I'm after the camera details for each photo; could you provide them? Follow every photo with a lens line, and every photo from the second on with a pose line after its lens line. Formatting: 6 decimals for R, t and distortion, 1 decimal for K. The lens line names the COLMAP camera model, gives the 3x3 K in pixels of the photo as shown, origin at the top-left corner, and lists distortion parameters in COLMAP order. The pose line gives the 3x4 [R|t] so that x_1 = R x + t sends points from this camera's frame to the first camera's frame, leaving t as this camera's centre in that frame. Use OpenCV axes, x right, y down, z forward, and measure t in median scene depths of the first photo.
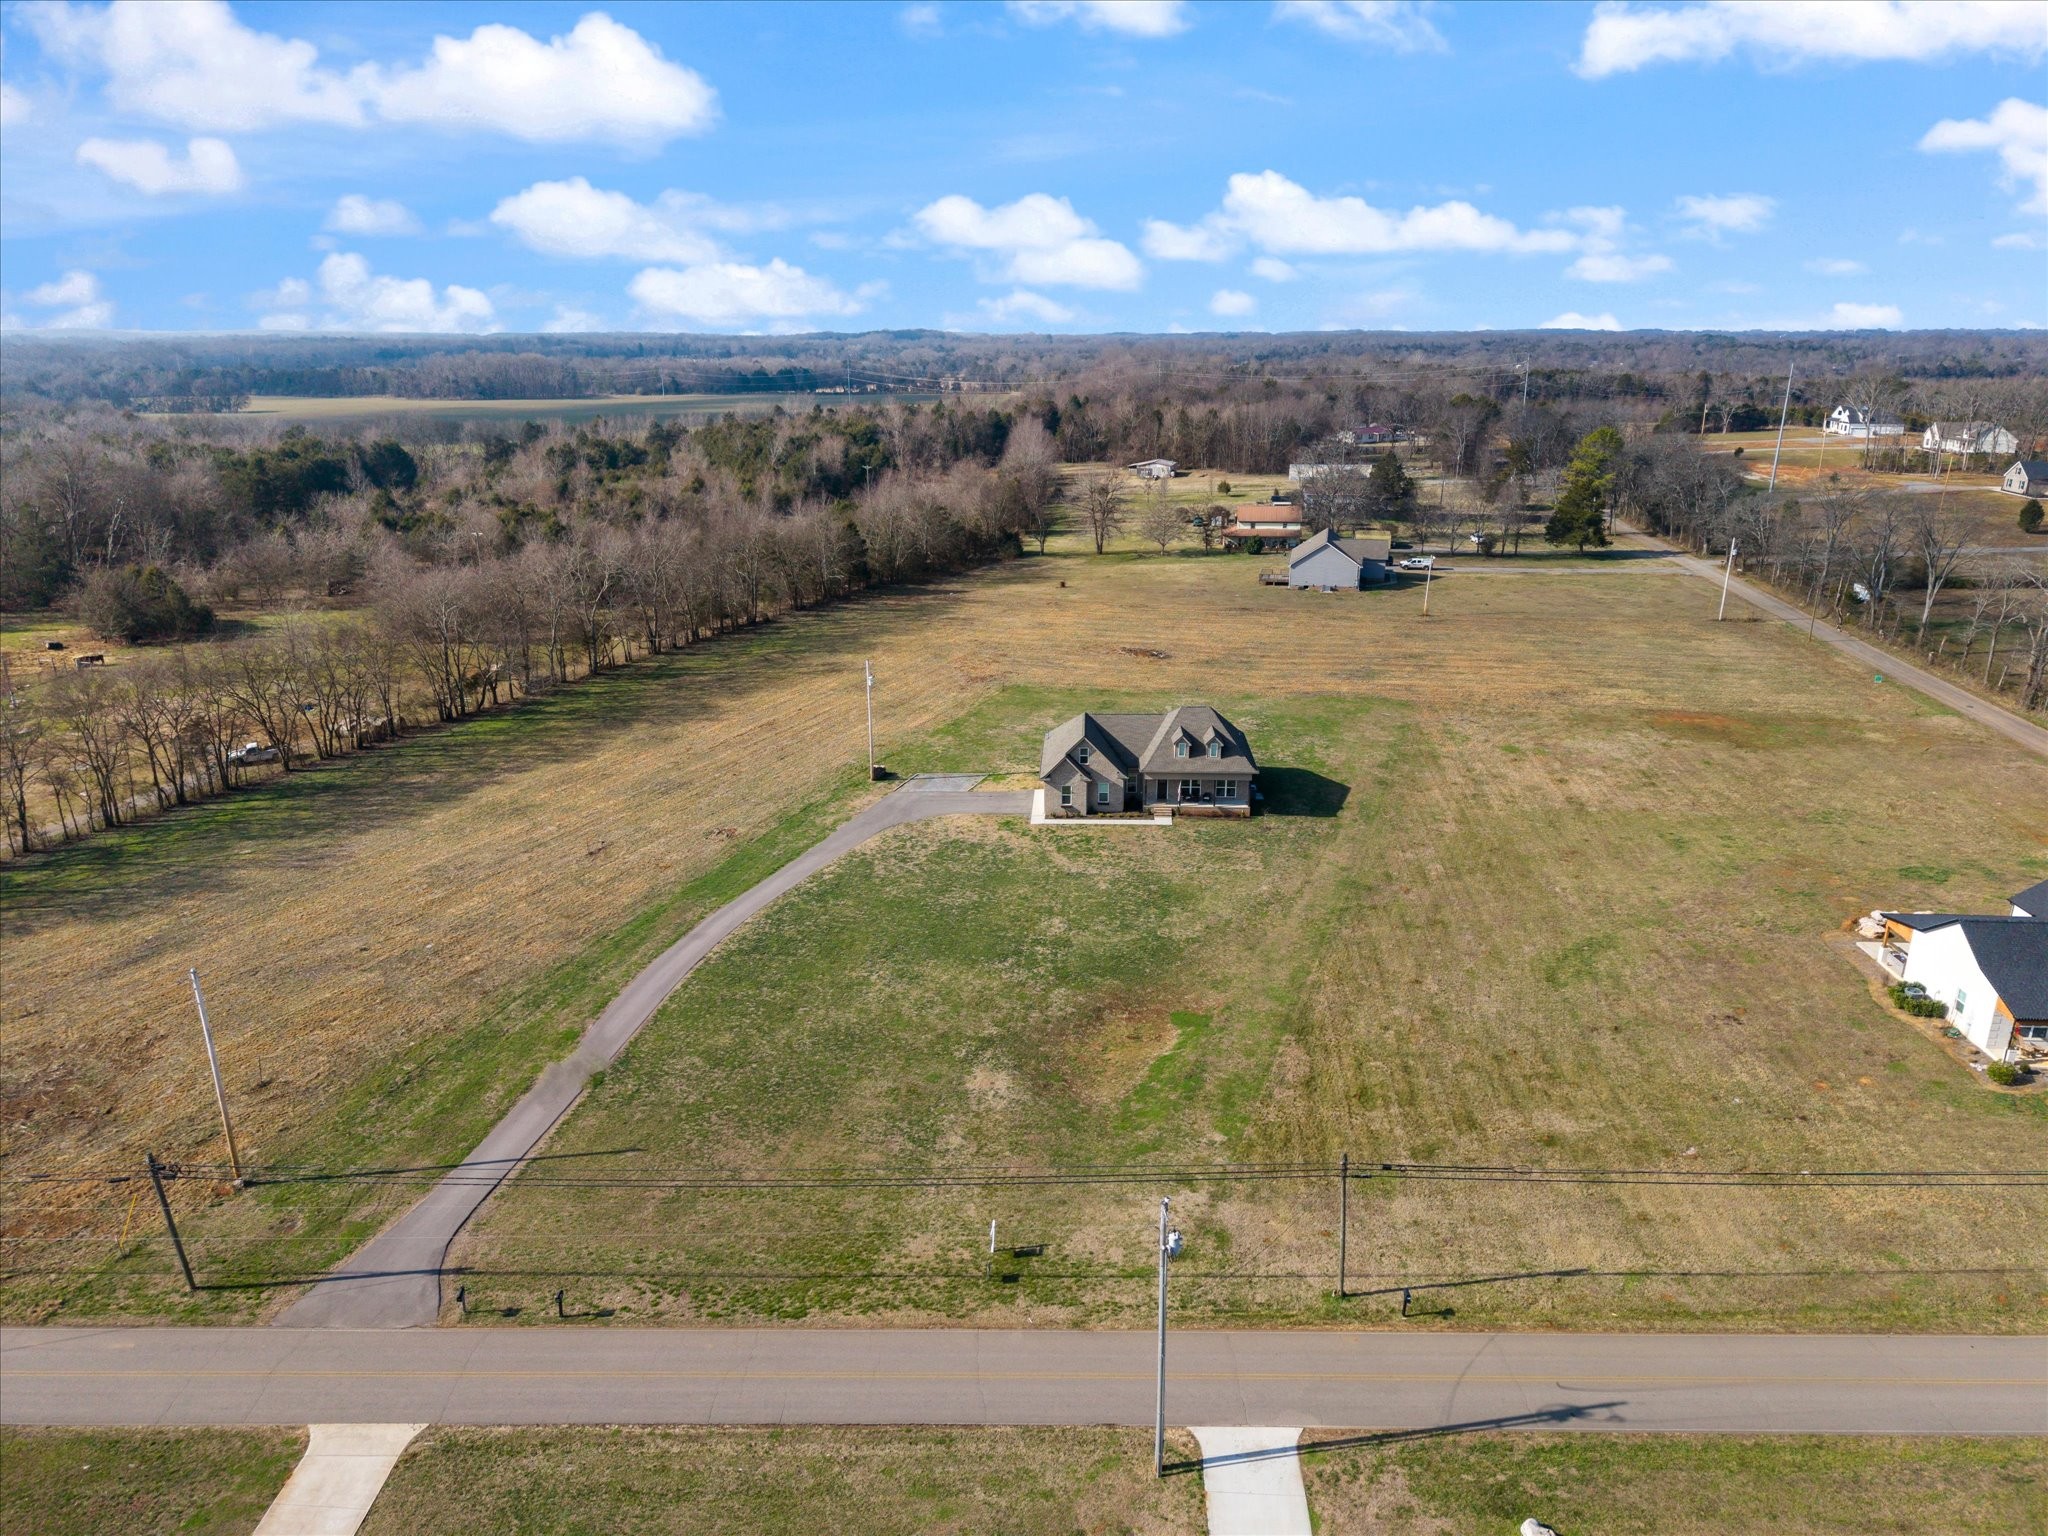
lens RADIAL K [[1370.2, 0, 1045.8], [0, 1370.2, 765.1], [0, 0, 1]] dist [0.002153, -0.000033]
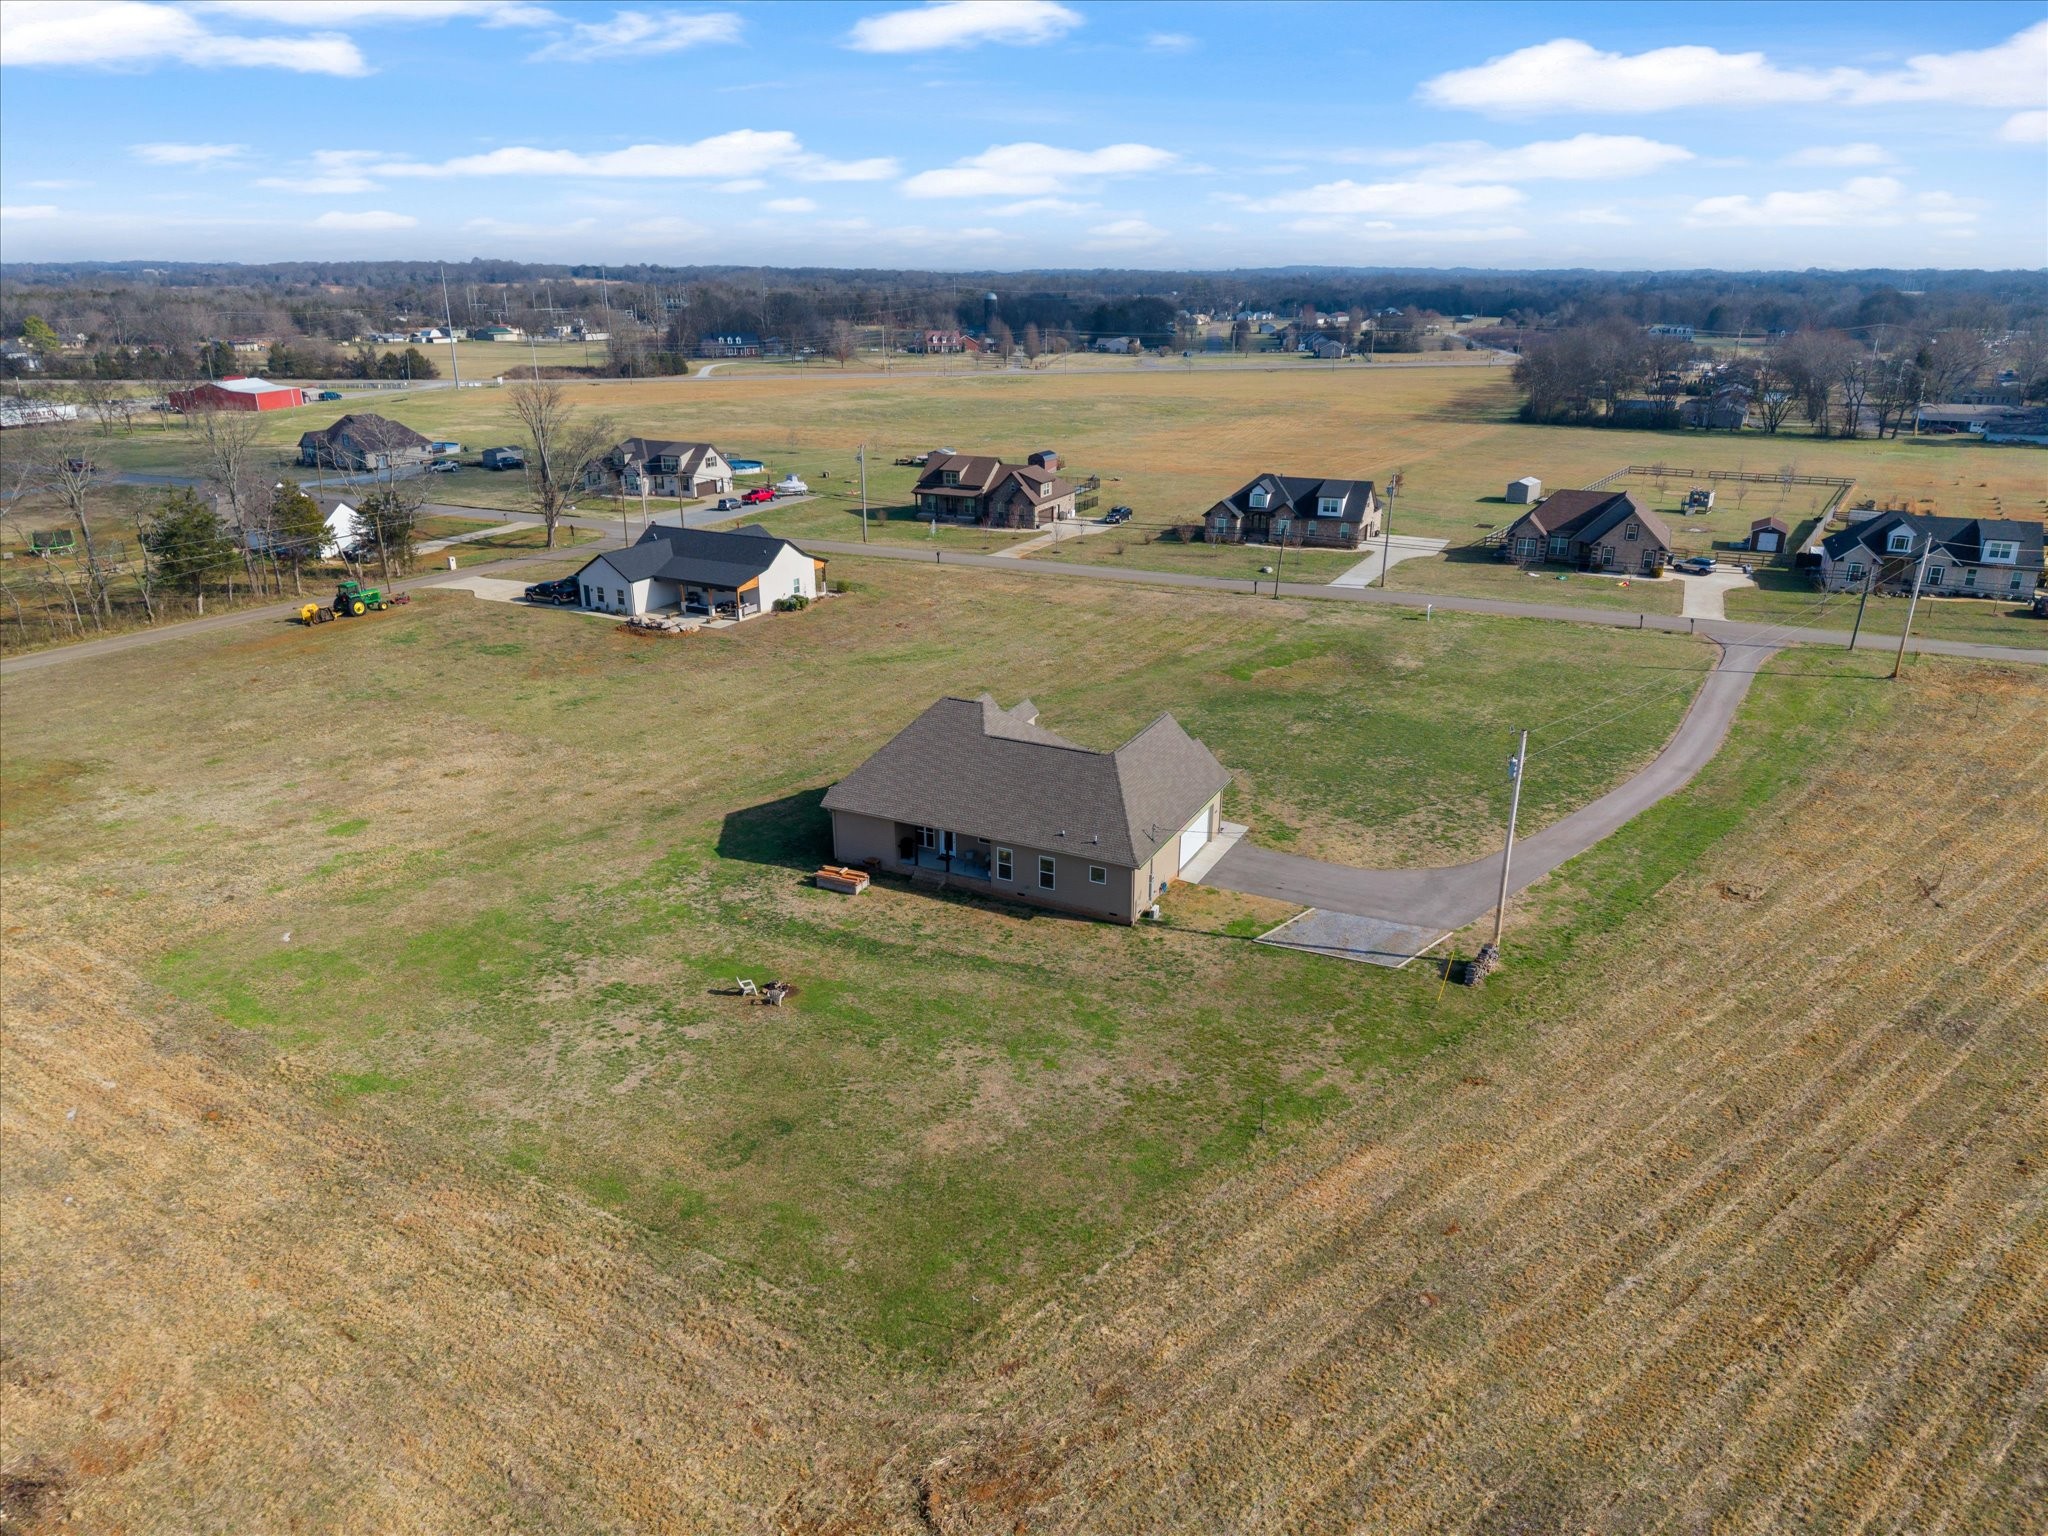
lens RADIAL K [[1369.4, 0, 1032.4], [0, 1369.4, 769.6], [0, 0, 1]] dist [0.045521, -0.059496]
pose [[-0.913413, -0.142995, 0.381090, -0.168562], [0.119038, 0.801481, 0.586052, -0.393186], [-0.389240, 0.580672, -0.715061, 1.501233]]
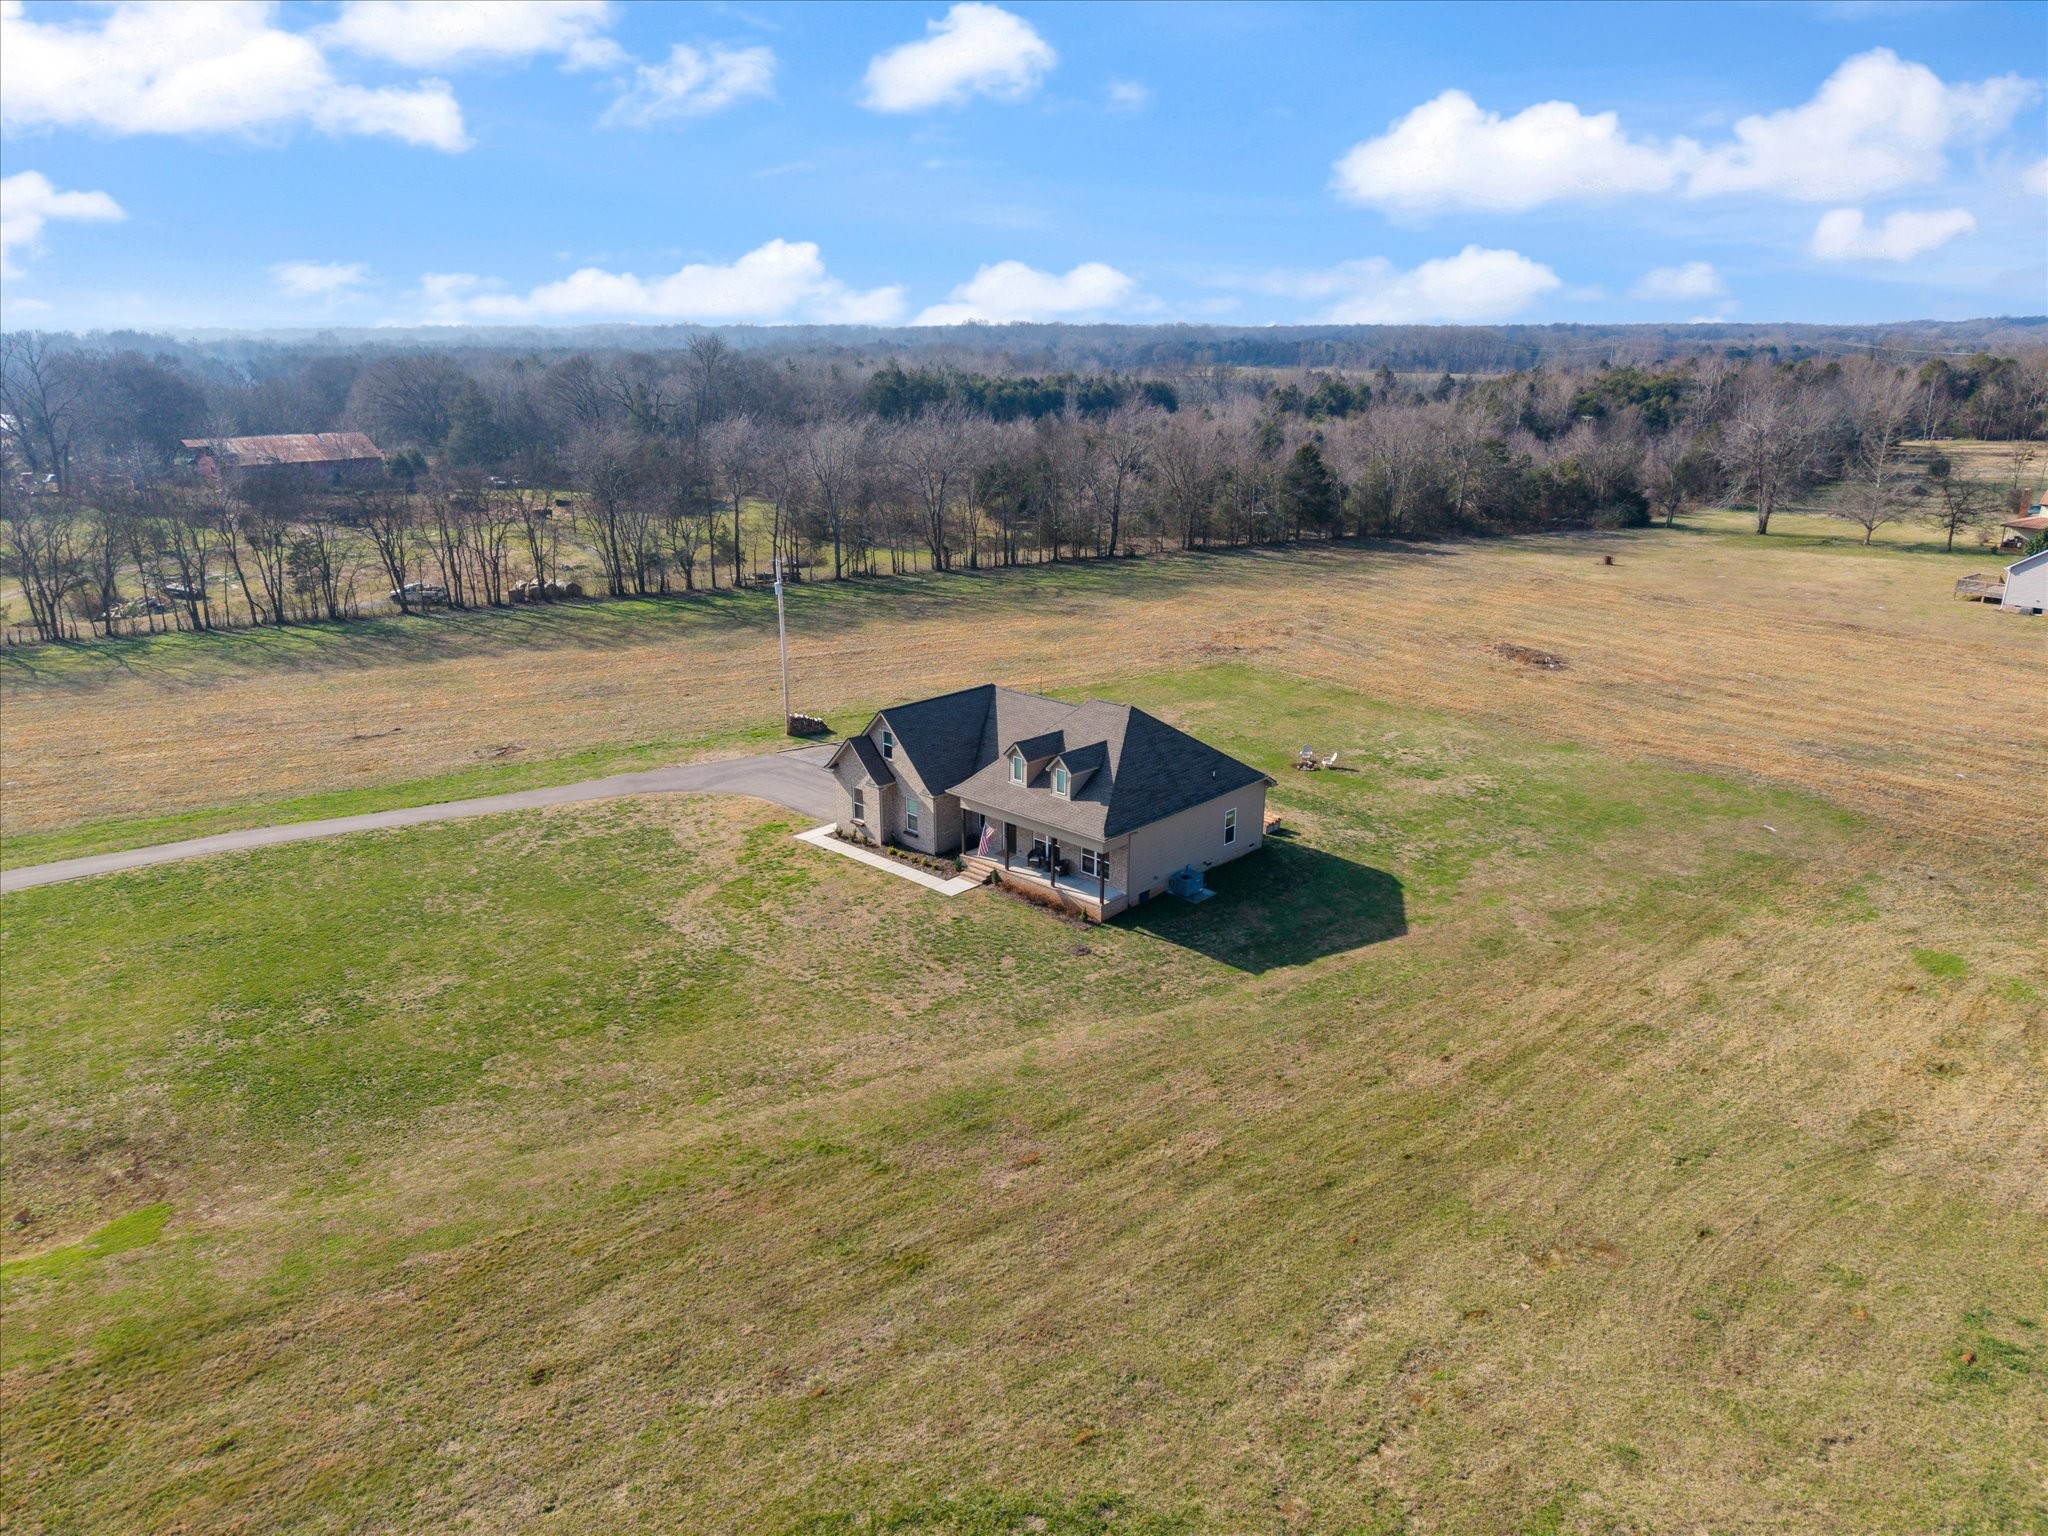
lens RADIAL K [[1369.4, 0, 1032.4], [0, 1369.4, 769.6], [0, 0, 1]] dist [0.045521, -0.059496]
pose [[0.751826, 0.201610, -0.627782, 0.443039], [-0.199475, 0.977038, 0.074883, -0.052635], [0.628464, 0.068927, 0.774779, 0.582625]]
